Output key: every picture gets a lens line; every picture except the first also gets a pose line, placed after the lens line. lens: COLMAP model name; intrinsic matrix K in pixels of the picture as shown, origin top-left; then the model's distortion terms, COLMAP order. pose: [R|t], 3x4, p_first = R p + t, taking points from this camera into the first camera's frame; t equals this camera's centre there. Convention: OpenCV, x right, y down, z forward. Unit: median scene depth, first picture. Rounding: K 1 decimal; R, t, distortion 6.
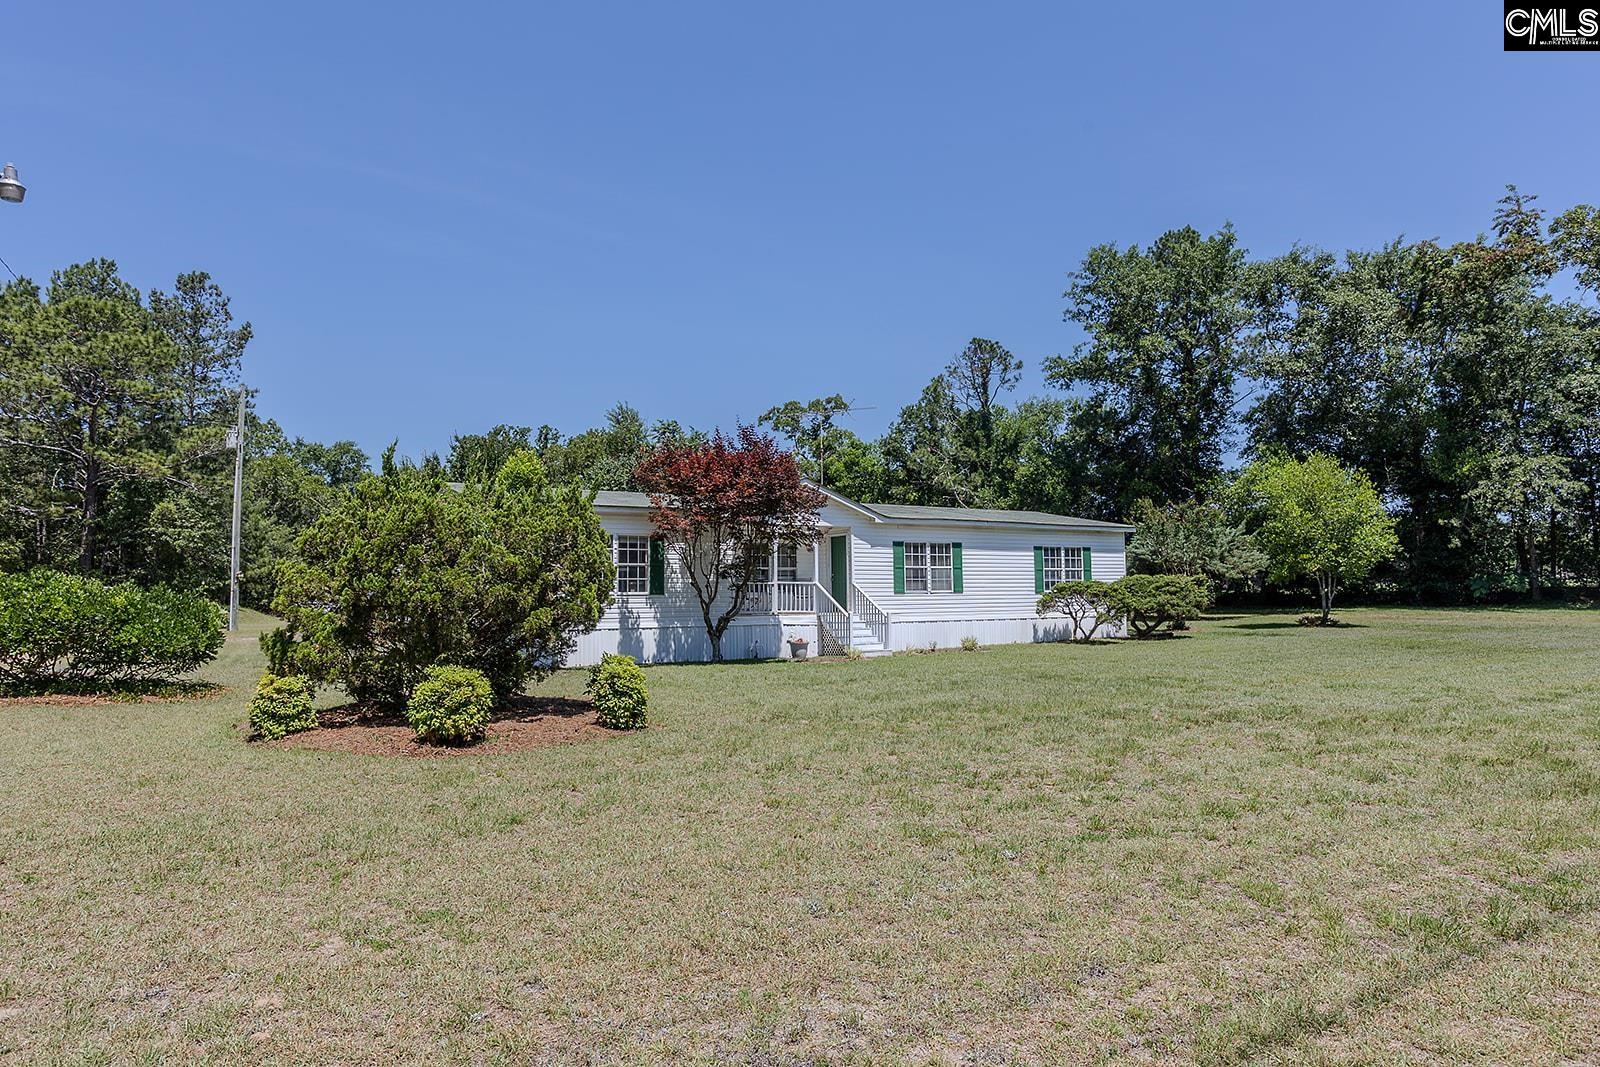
lens RADIAL K [[965.1, 0, 800.0], [0, 965.1, 533.5], [0, 0, 1]] dist [-0.002867, -0.000948]
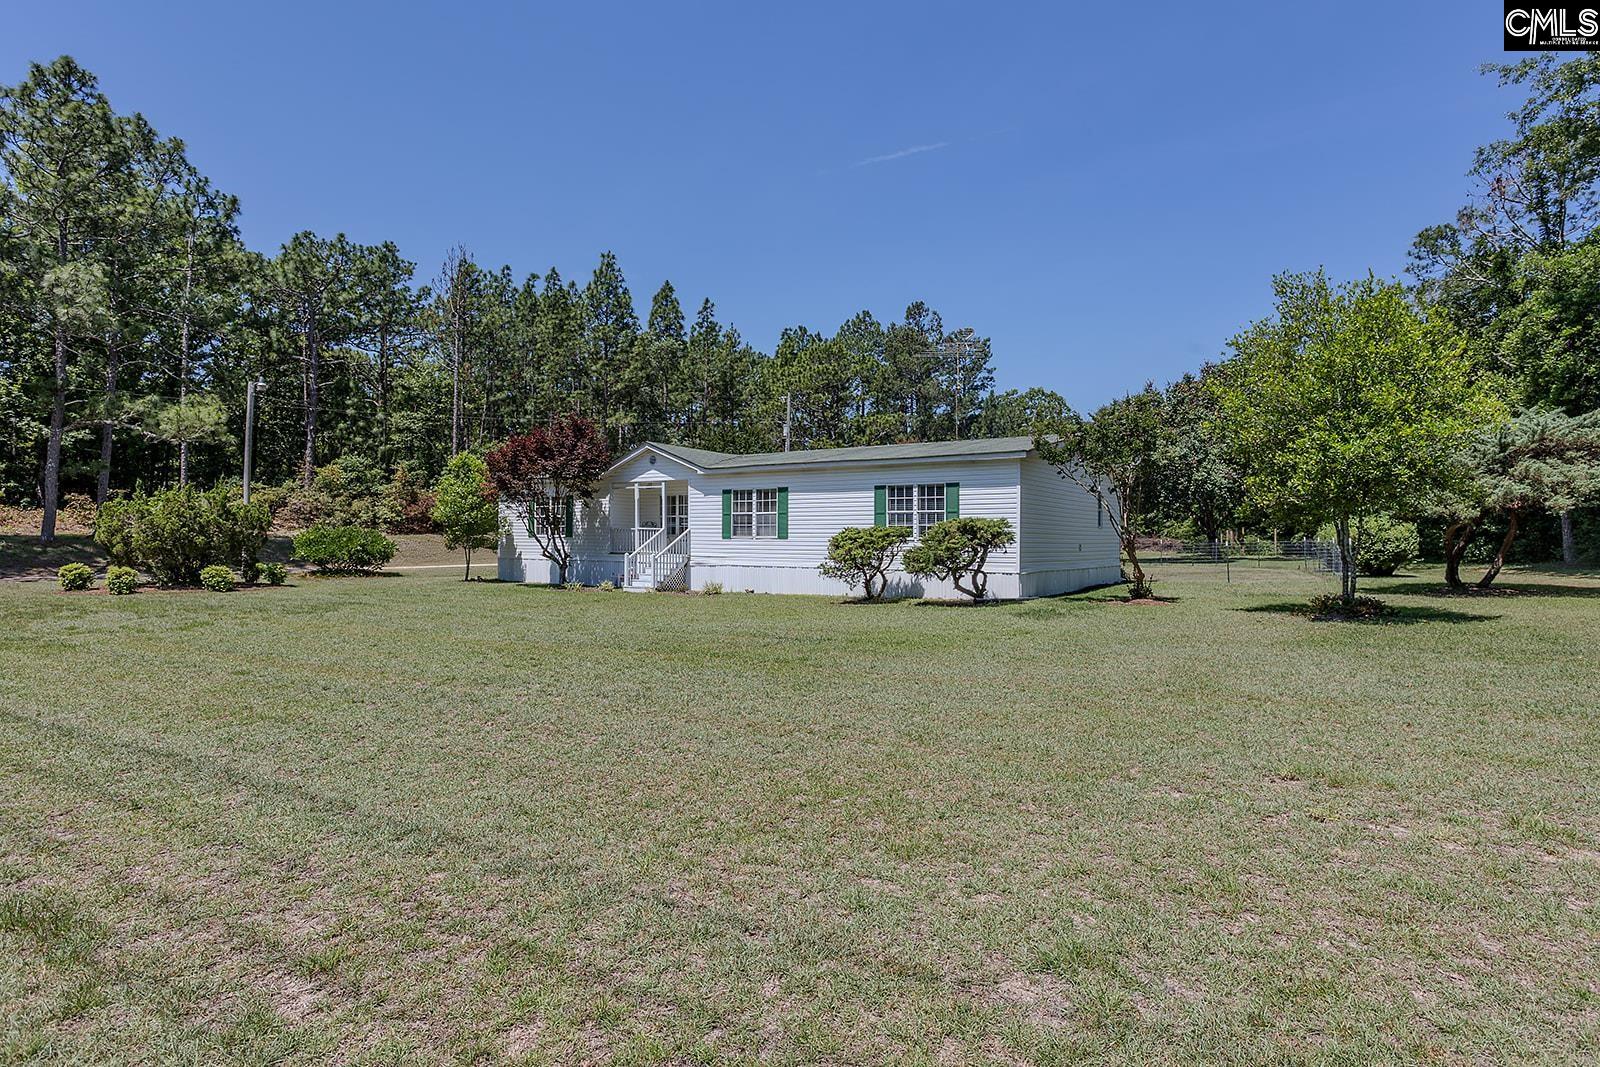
lens RADIAL K [[860.7, 0, 800.0], [0, 860.7, 533.5], [0, 0, 1]] dist [-0.017144, 0.000072]
pose [[0.410406, 0.010147, -0.911846, 0.971156], [0.054193, 0.997899, 0.035496, 0.026351], [0.910291, -0.063983, 0.408994, 0.658696]]
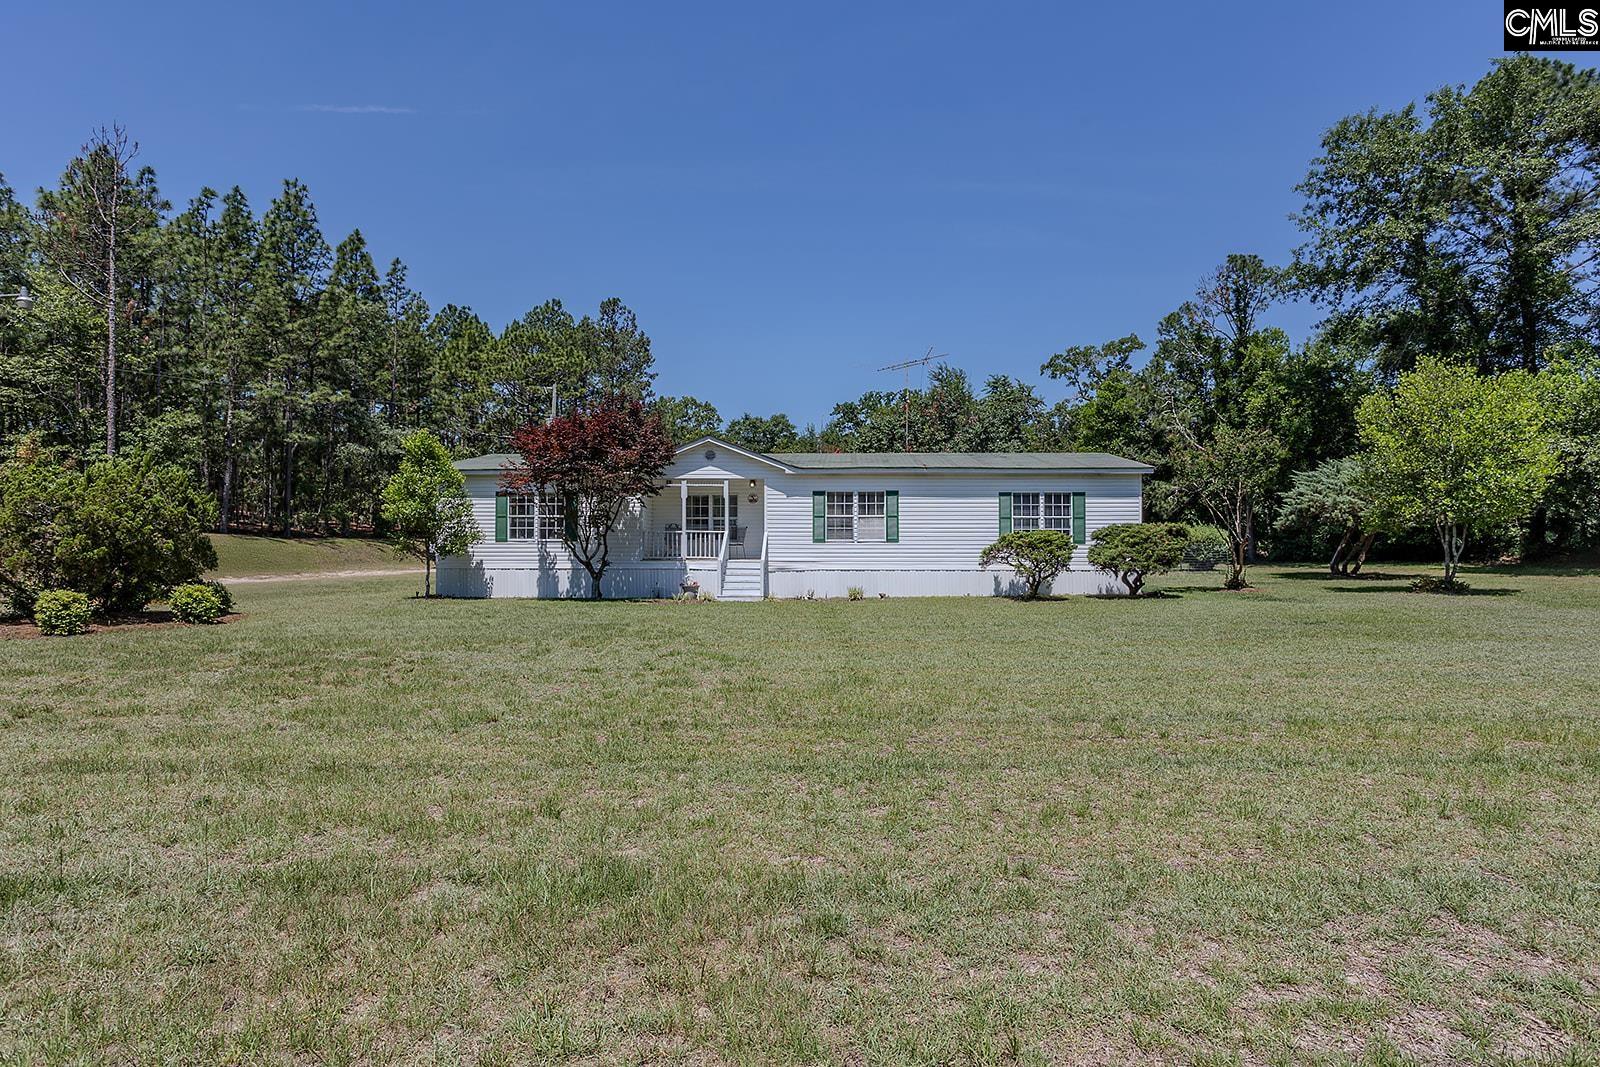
lens RADIAL K [[878.1, 0, 805.9], [0, 878.1, 535.6], [0, 0, 1]] dist [-0.009508, 0.002719]
pose [[0.842209, 0.005684, -0.539121, 0.572939], [0.025869, 0.998367, 0.050939, 0.007235], [0.538530, -0.056848, 0.840686, 0.200464]]
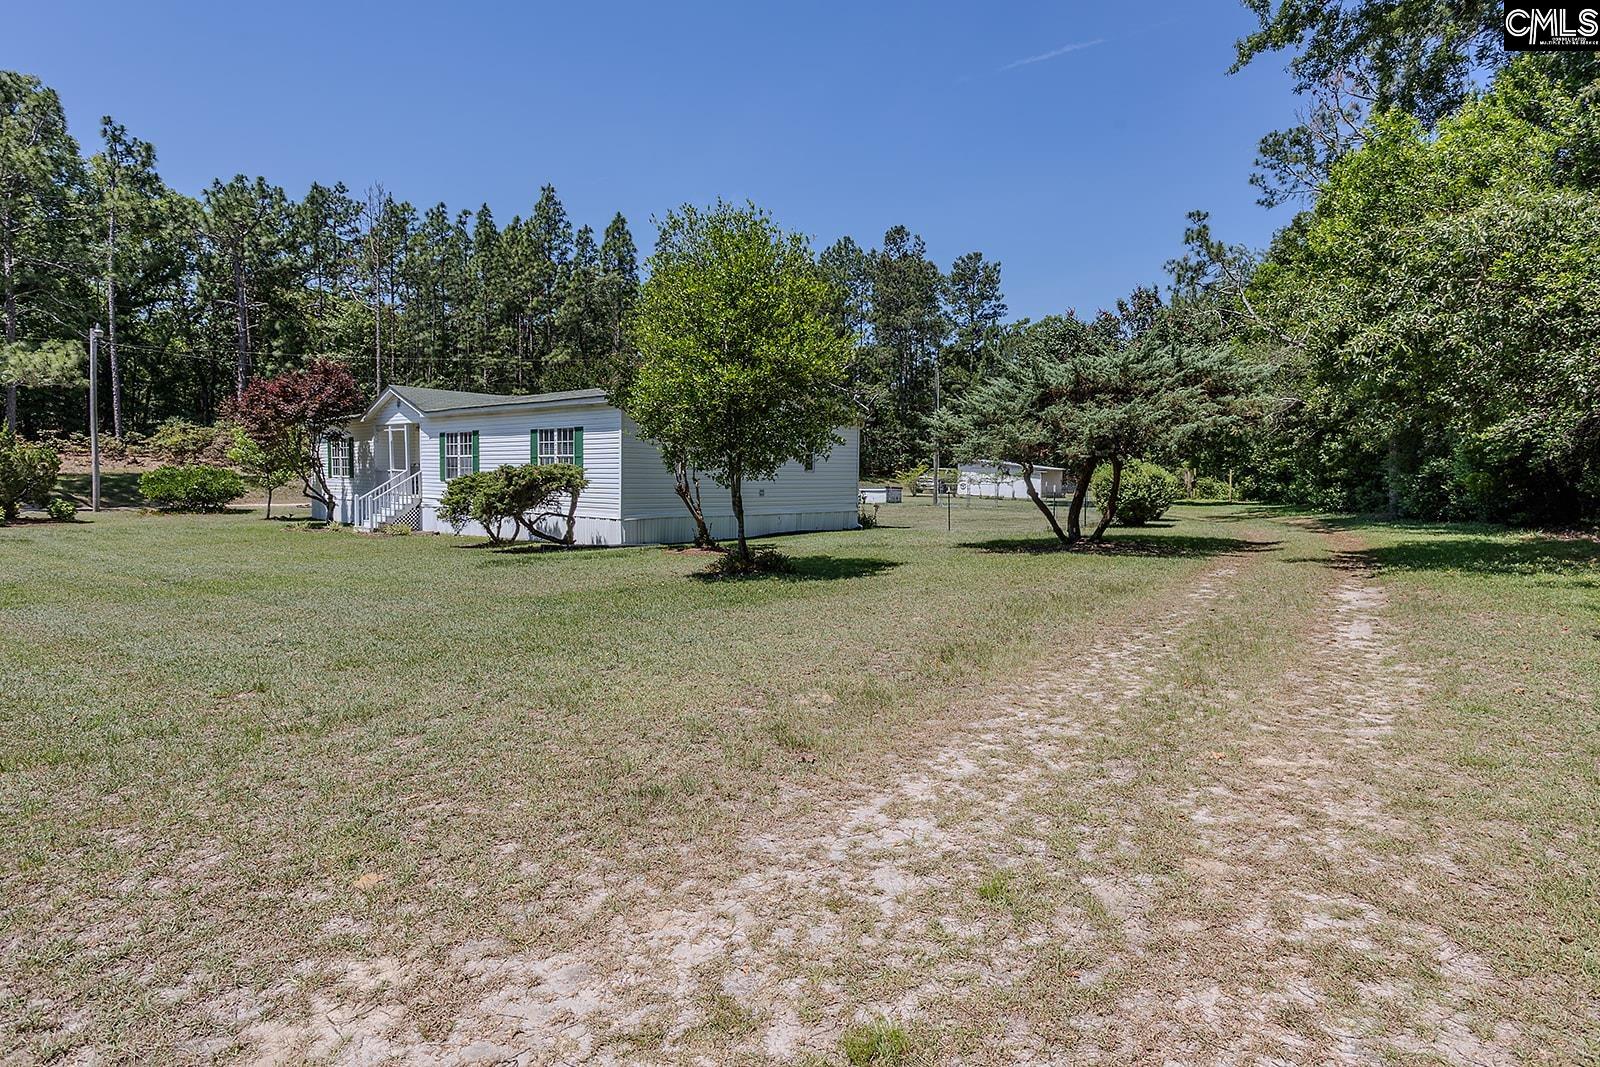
lens RADIAL K [[878.1, 0, 805.9], [0, 878.1, 535.6], [0, 0, 1]] dist [-0.009508, 0.002719]
pose [[0.294200, 0.084103, -0.952036, 1.123731], [0.054153, 0.993054, 0.104460, 0.040978], [0.954208, -0.082288, 0.287602, 1.060758]]
